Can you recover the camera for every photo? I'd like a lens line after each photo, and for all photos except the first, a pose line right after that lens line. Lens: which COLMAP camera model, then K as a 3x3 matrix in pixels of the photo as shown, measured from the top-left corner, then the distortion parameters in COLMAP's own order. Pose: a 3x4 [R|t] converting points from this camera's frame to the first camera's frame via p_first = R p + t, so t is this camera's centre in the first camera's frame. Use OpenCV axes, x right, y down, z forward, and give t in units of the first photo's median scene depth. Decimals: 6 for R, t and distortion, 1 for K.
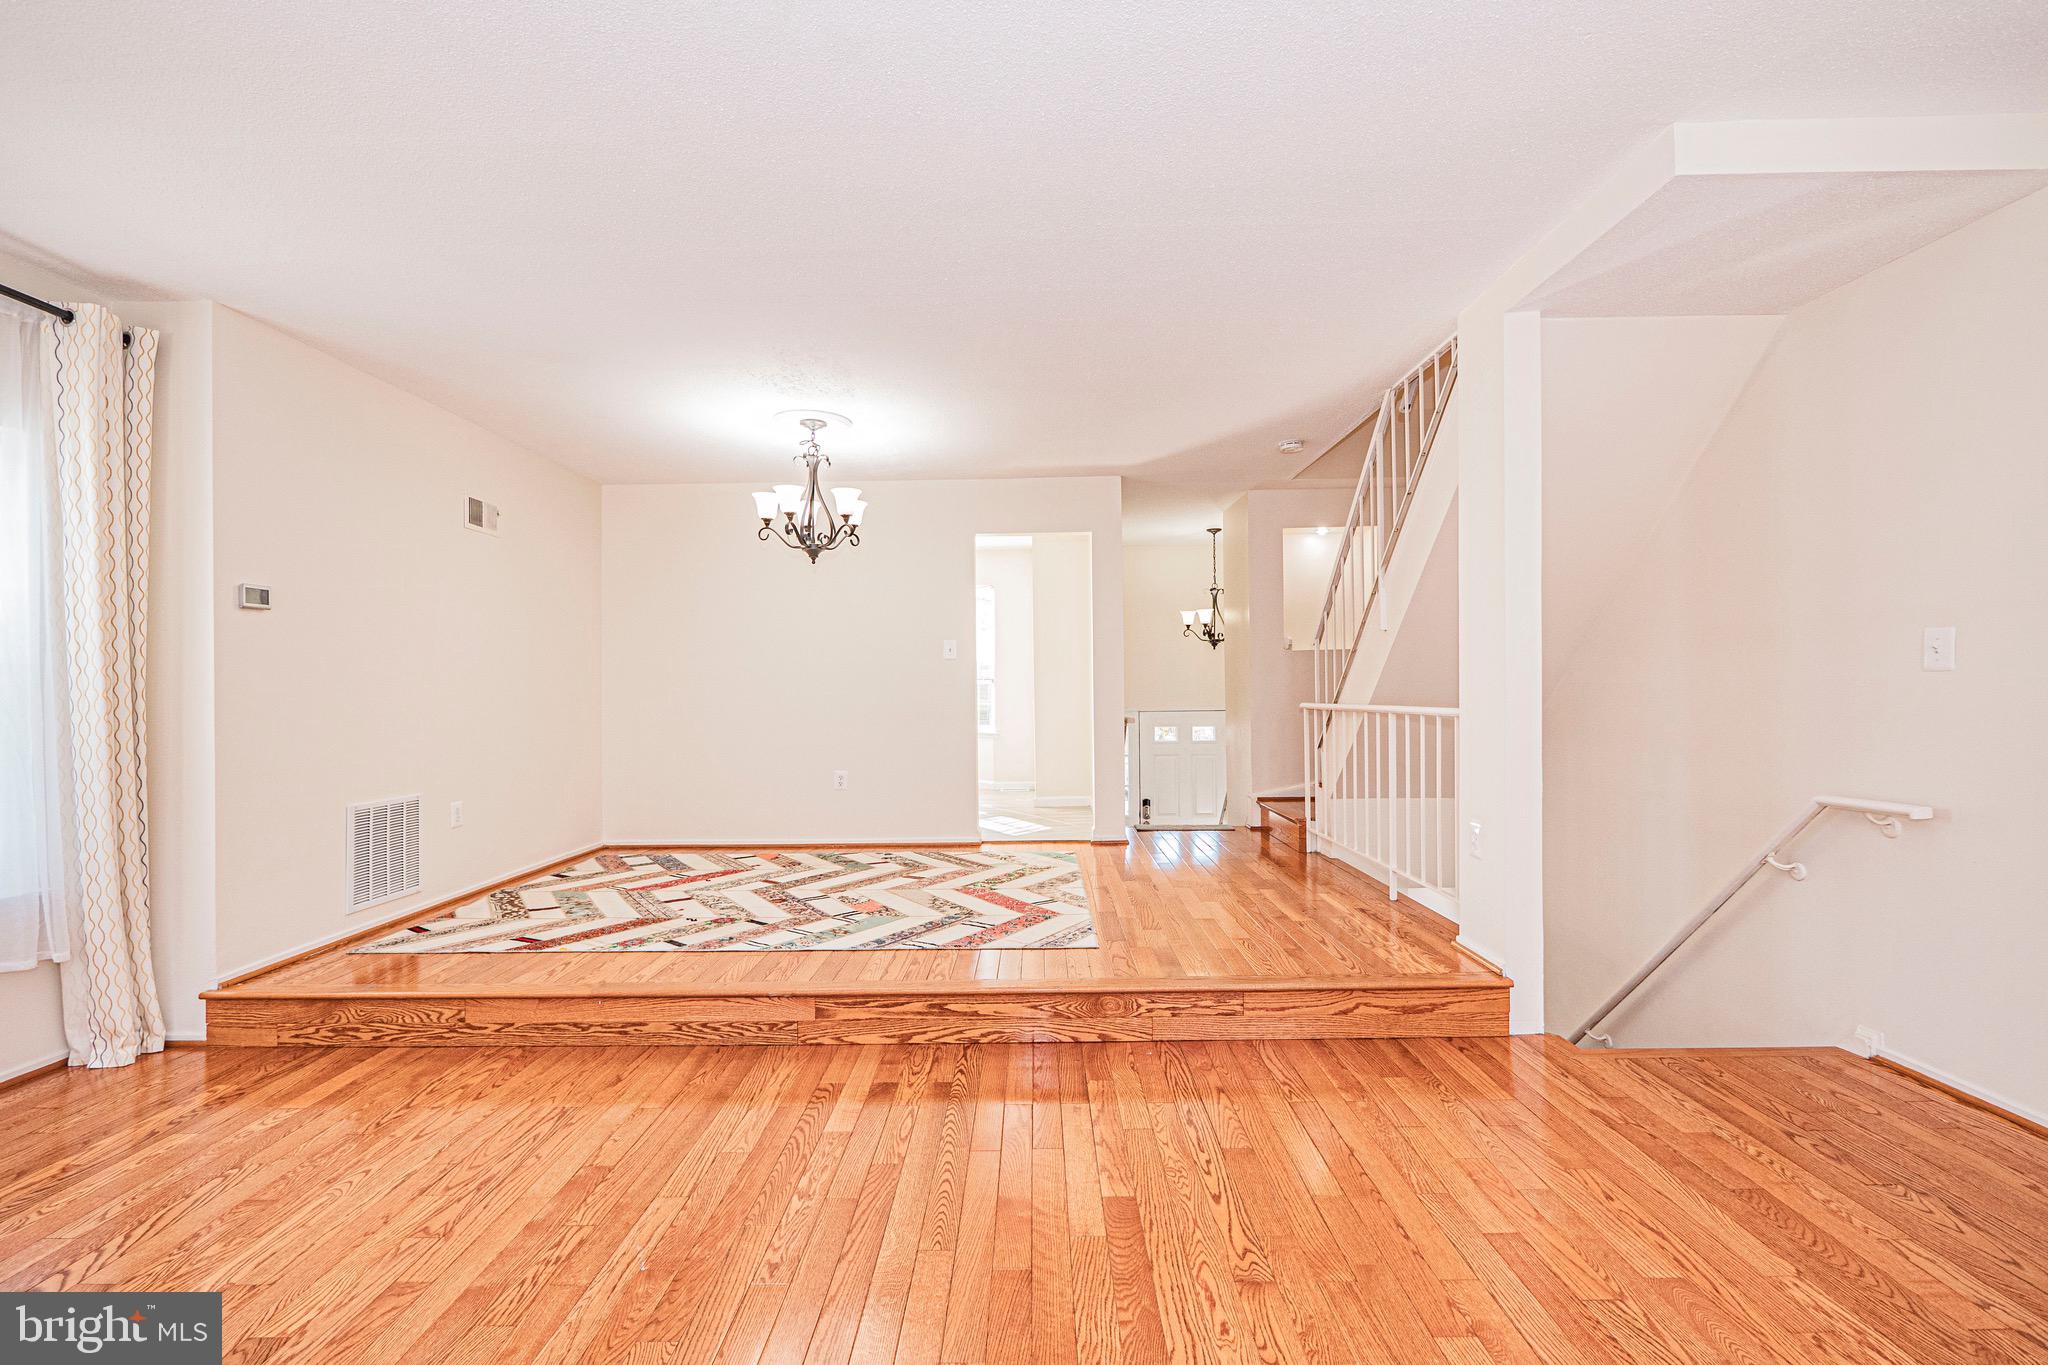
lens RADIAL K [[865.8, 0, 1026.0], [0, 865.8, 679.3], [0, 0, 1]] dist [-0.007981, 0.002034]
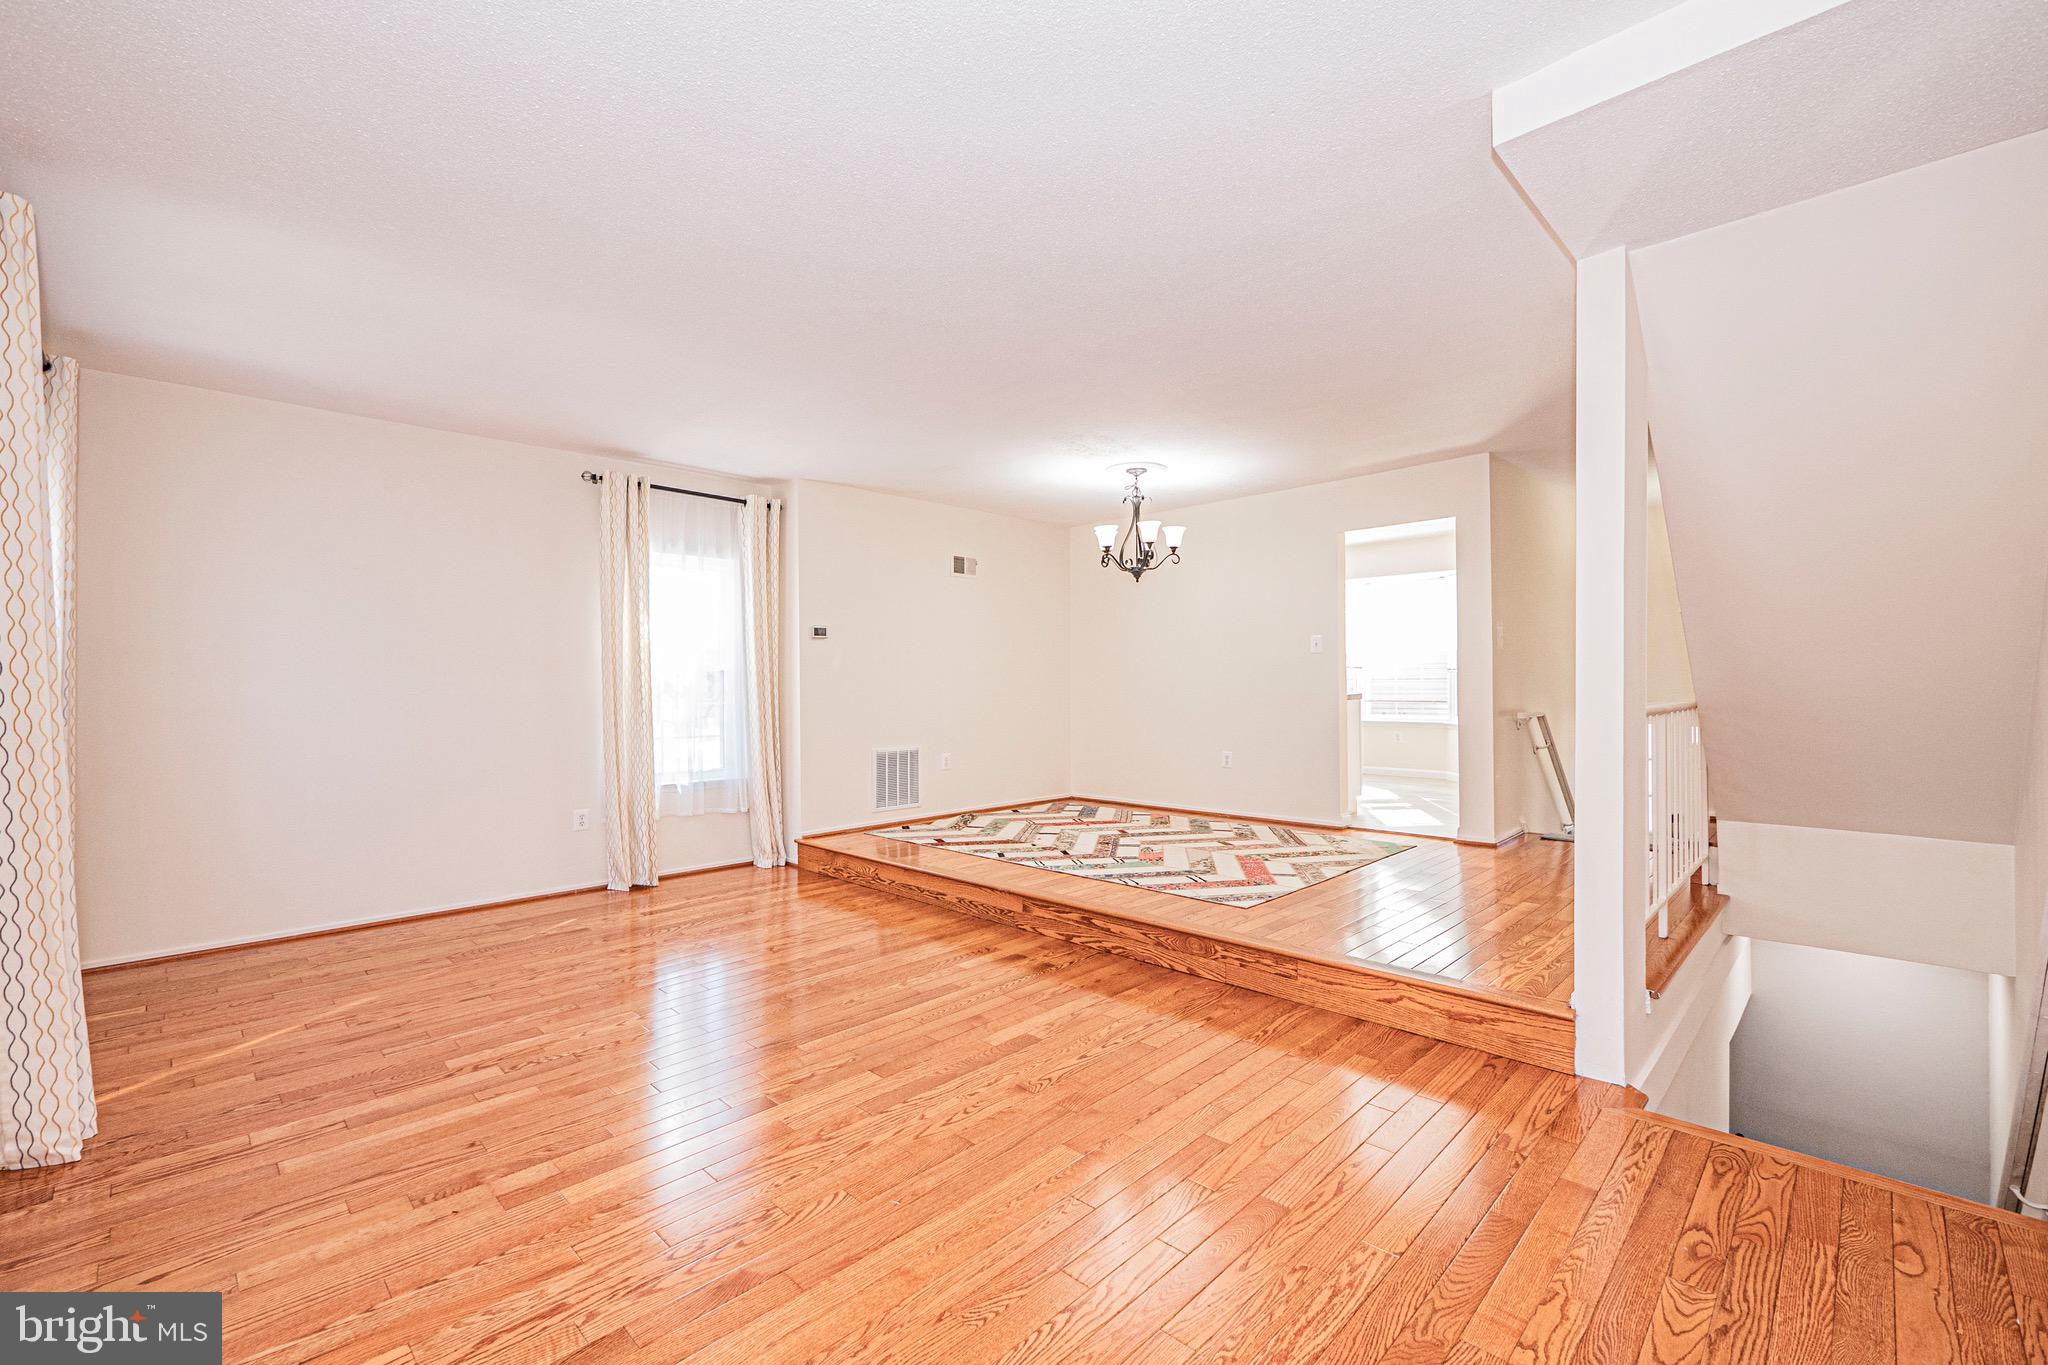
lens RADIAL K [[865.8, 0, 1027.1], [0, 865.8, 690.2], [0, 0, 1]] dist [-0.007981, 0.002034]
pose [[0.719246, 0.010026, -0.694684, 0.767874], [0.010120, 0.999639, 0.024905, -0.014938], [0.694682, -0.024944, 0.718884, -0.030256]]
